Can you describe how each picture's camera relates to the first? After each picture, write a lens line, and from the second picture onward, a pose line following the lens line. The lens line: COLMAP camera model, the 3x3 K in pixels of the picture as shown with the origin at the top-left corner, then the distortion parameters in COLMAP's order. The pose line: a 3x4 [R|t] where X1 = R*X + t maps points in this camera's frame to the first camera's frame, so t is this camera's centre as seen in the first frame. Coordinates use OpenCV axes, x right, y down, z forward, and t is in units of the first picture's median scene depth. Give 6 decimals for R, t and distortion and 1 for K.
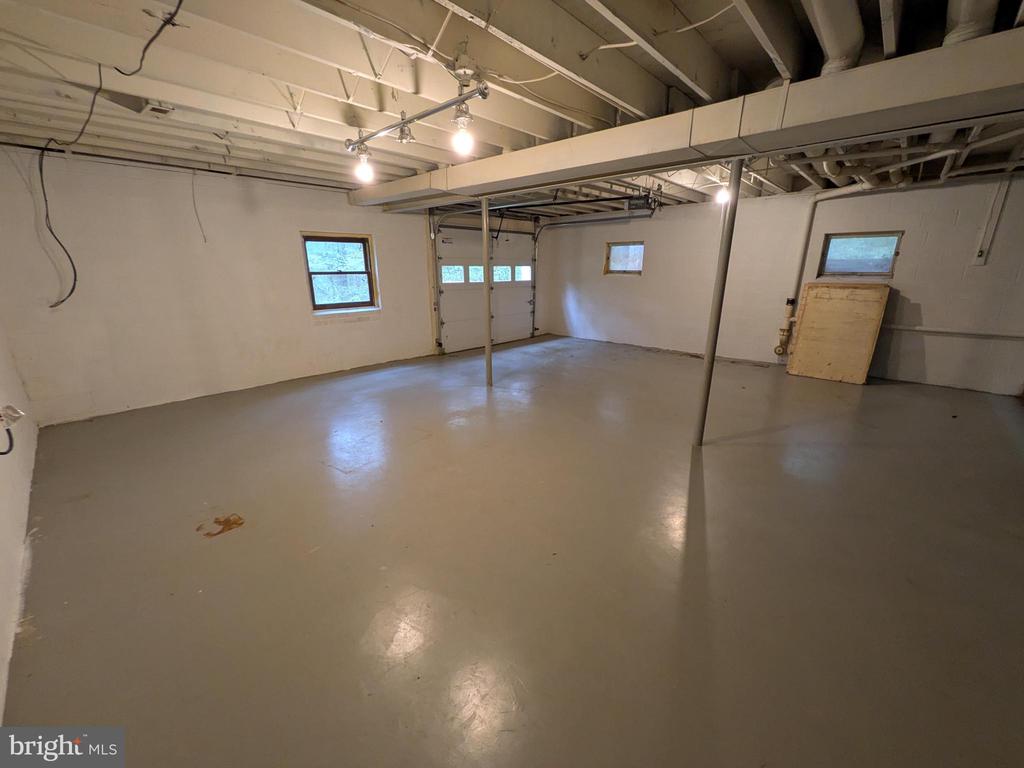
lens RADIAL K [[404.7, 0, 514.1], [0, 404.7, 384.9], [0, 0, 1]] dist [0.001222, -0.000506]
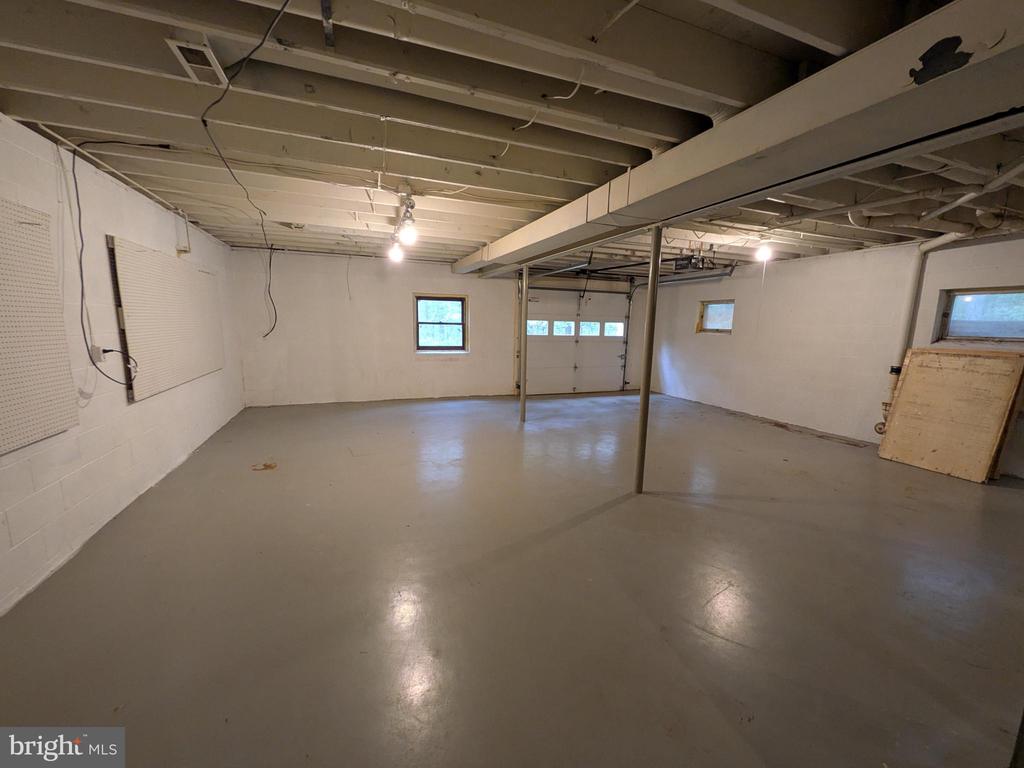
lens RADIAL K [[404.7, 0, 514.1], [0, 404.7, 384.9], [0, 0, 1]] dist [0.001222, -0.000506]
pose [[0.901686, 0.086651, -0.423620, 0.332058], [-0.143652, 0.984098, -0.104471, 0.019216], [0.407831, 0.155054, 0.899795, -0.041917]]
